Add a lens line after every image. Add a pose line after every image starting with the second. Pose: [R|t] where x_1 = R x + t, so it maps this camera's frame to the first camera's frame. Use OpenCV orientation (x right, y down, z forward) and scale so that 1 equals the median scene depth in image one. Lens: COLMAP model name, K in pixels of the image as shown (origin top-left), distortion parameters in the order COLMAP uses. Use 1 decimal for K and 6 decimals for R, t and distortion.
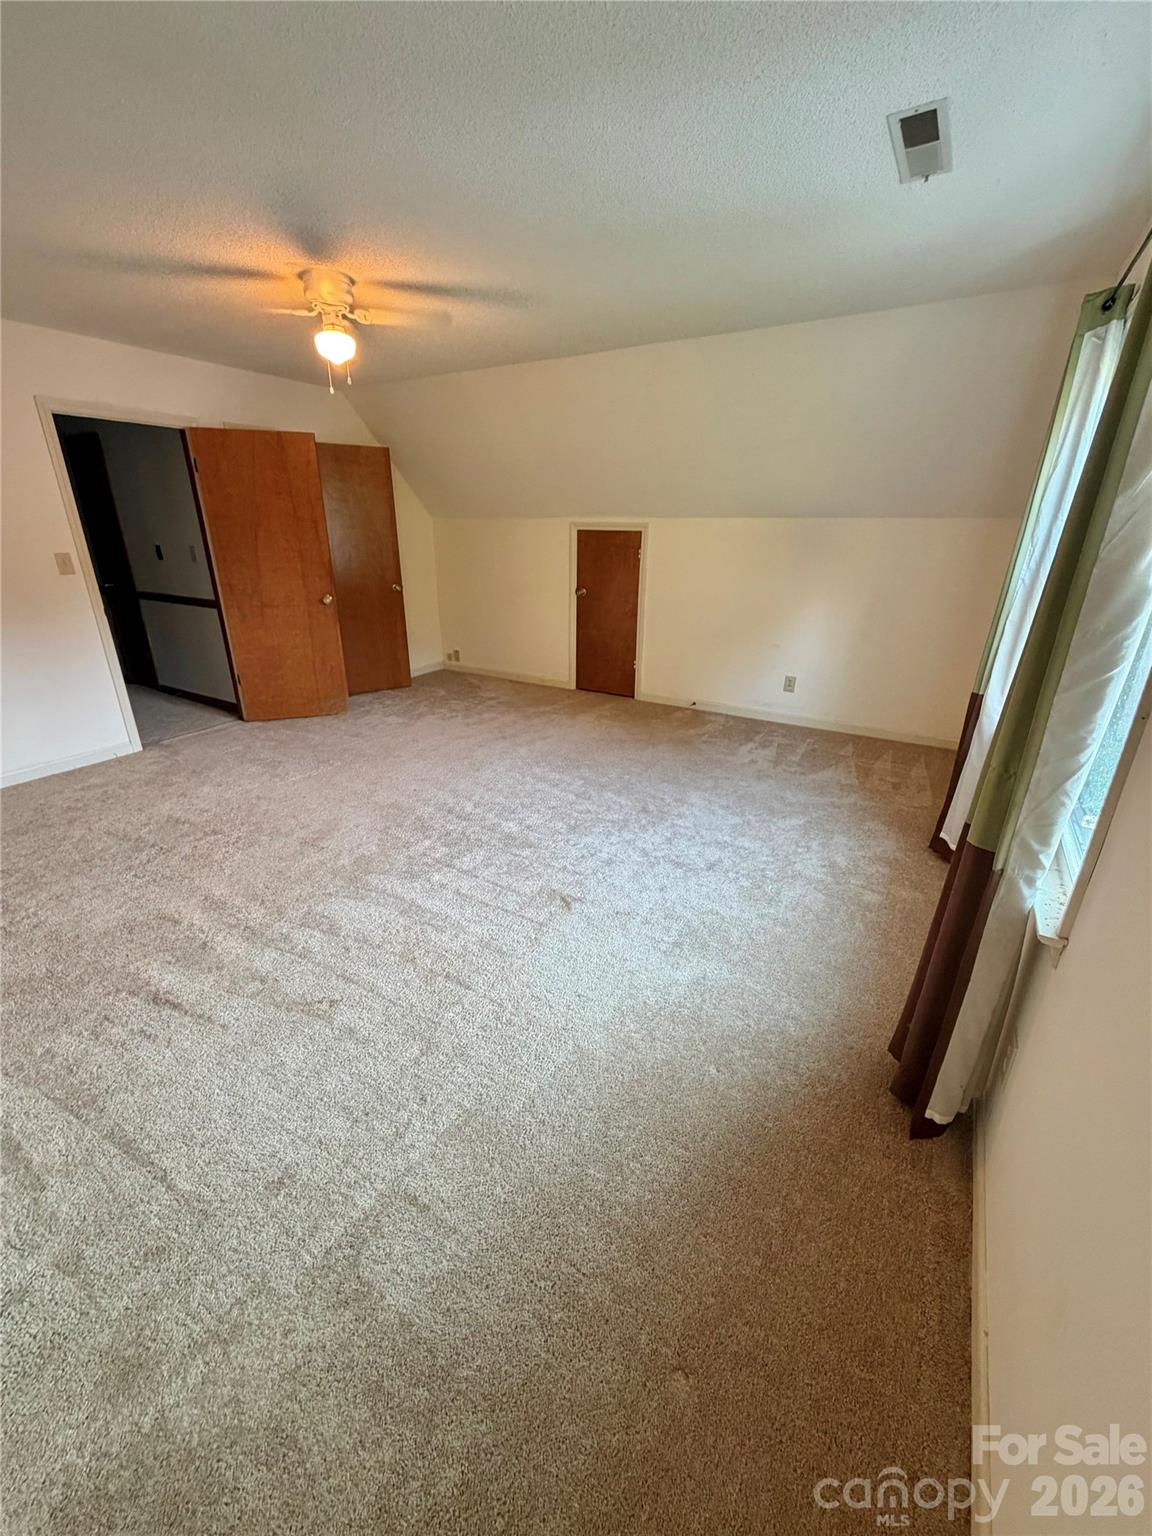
lens RADIAL K [[613.3, 0, 574.9], [0, 613.3, 769.5], [0, 0, 1]] dist [-0.001332, 0.000312]
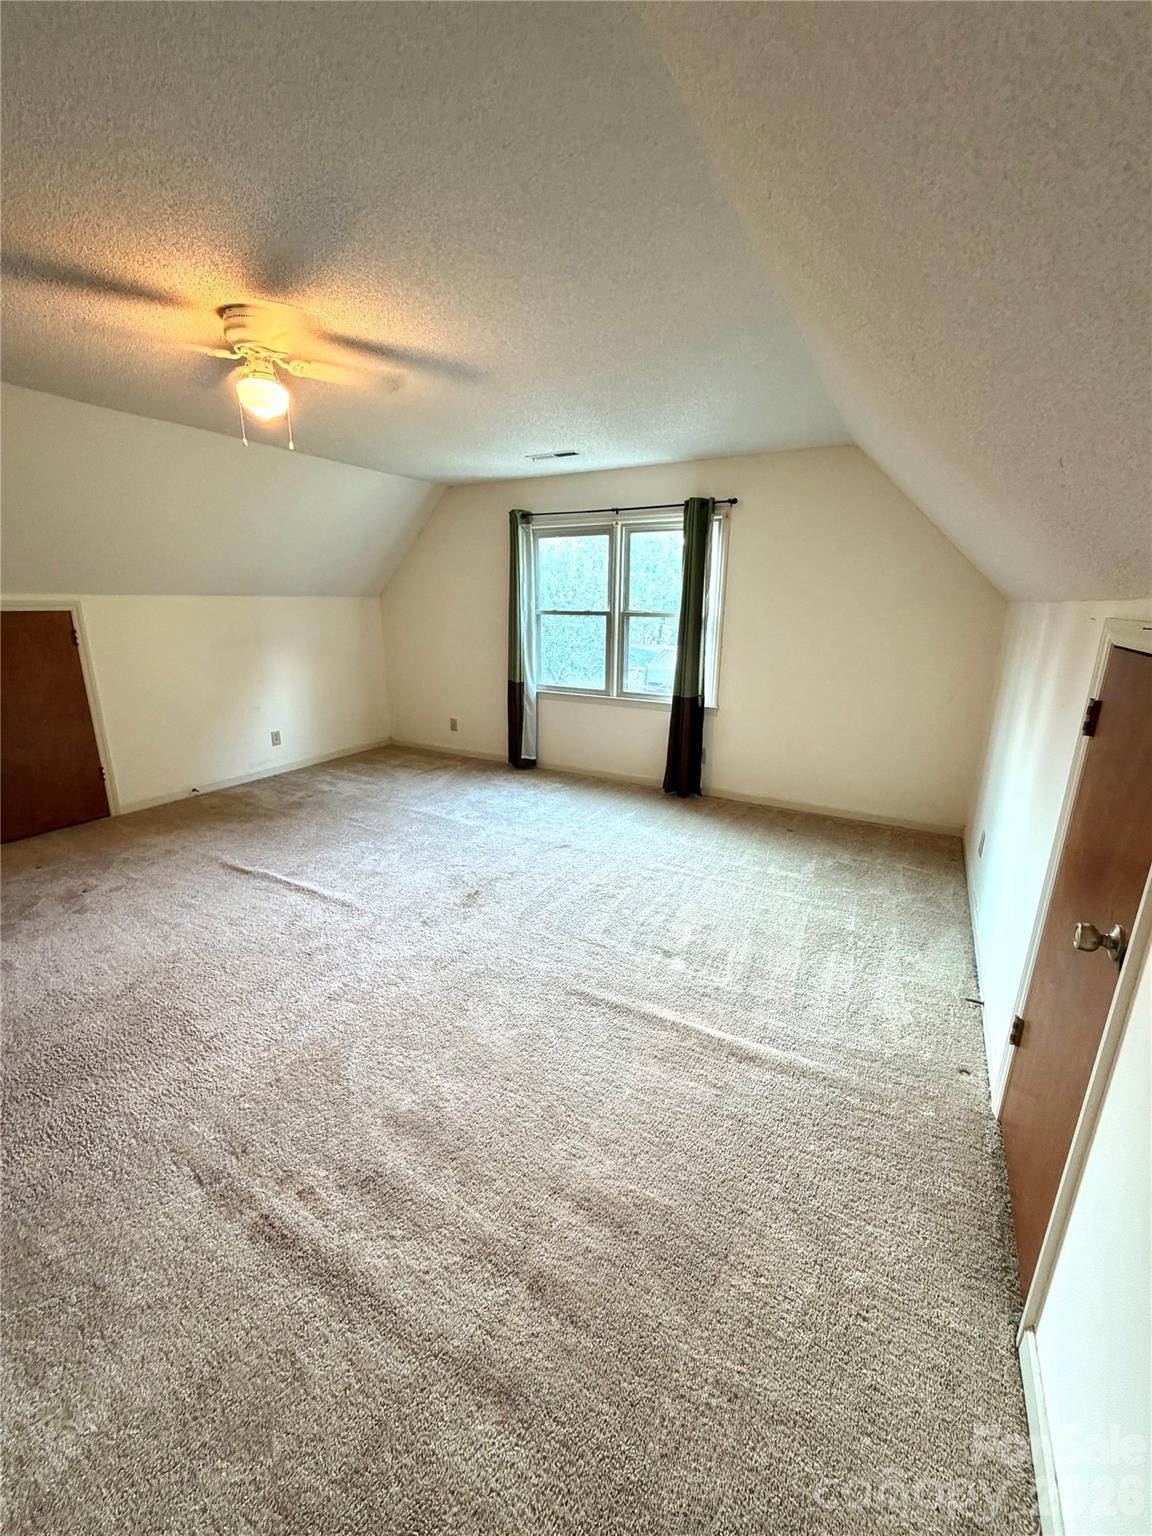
lens RADIAL K [[613.3, 0, 575.3], [0, 613.3, 768.8], [0, 0, 1]] dist [-0.001332, 0.000312]
pose [[-0.036896, -0.269643, 0.962253, -0.783805], [0.365831, 0.892422, 0.264102, -0.189359], [-0.929950, 0.361766, 0.065717, 0.444194]]
